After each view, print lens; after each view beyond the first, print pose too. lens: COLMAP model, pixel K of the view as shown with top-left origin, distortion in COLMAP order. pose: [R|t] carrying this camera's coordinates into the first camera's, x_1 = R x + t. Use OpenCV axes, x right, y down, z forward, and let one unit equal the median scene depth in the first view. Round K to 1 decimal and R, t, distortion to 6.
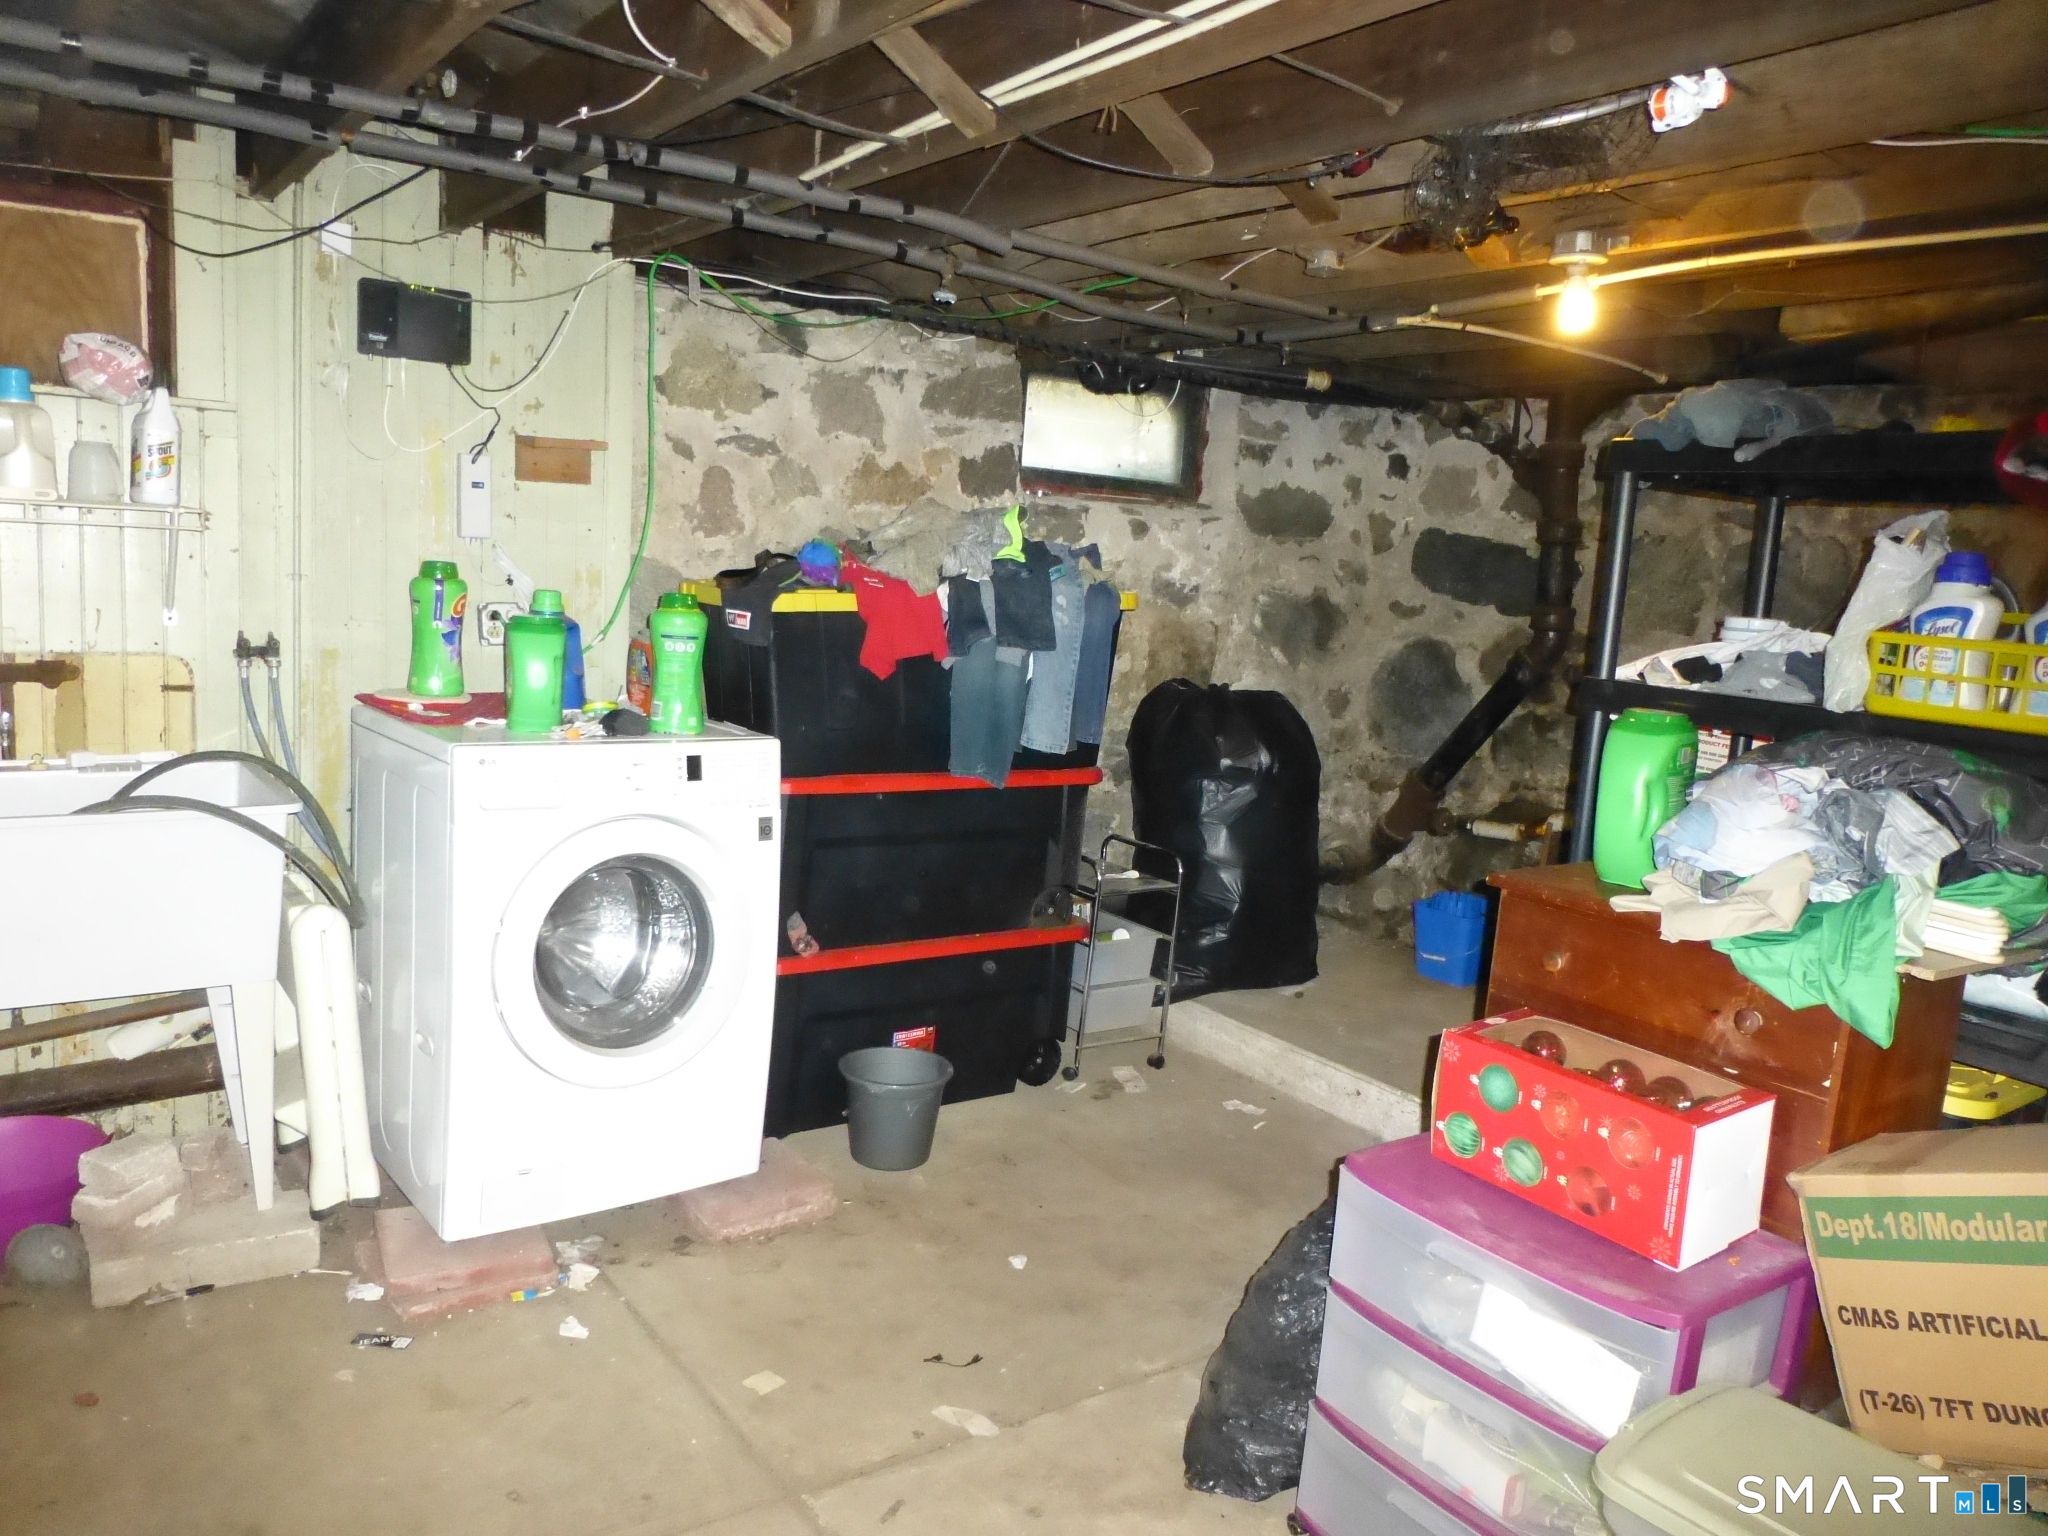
lens RADIAL K [[1418.6, 0, 1028.7], [0, 1418.6, 727.9], [0, 0, 1]] dist [0.004987, -0.049447]
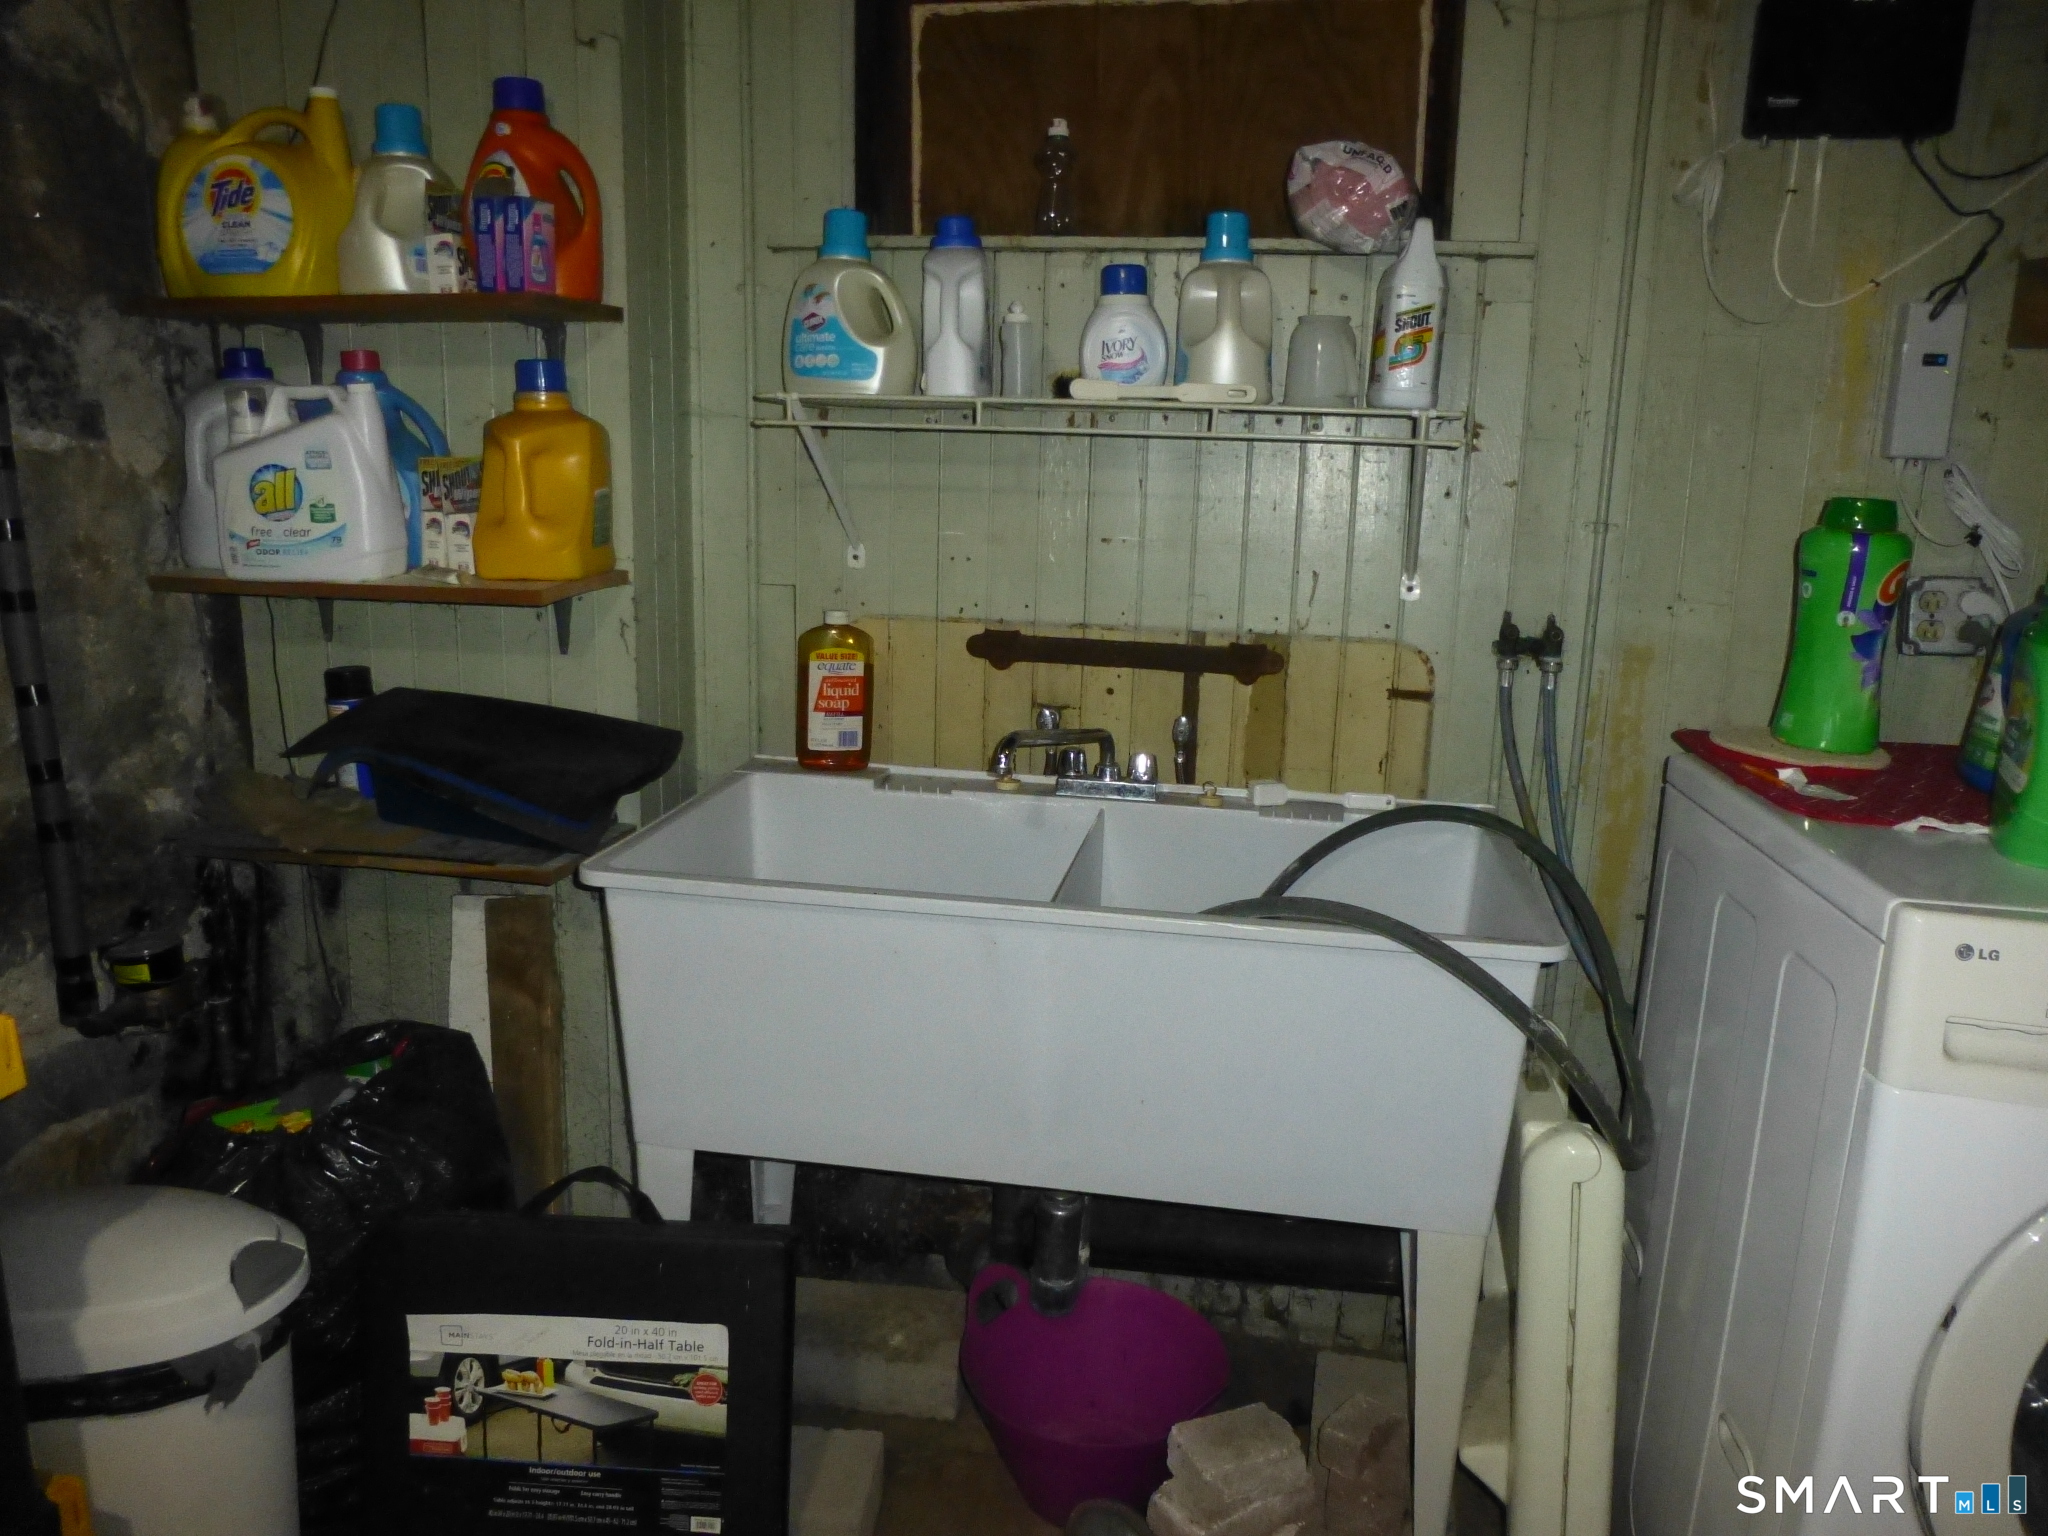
lens RADIAL K [[1544.2, 0, 1024.0], [0, 1544.2, 768.0], [0, 0, 1]] dist [-0.061256, 0.074144]
pose [[0.678102, 0.114435, -0.726004, -0.205131], [-0.082003, 0.993417, 0.079993, -0.037834], [0.730379, 0.005291, 0.683022, 0.387429]]
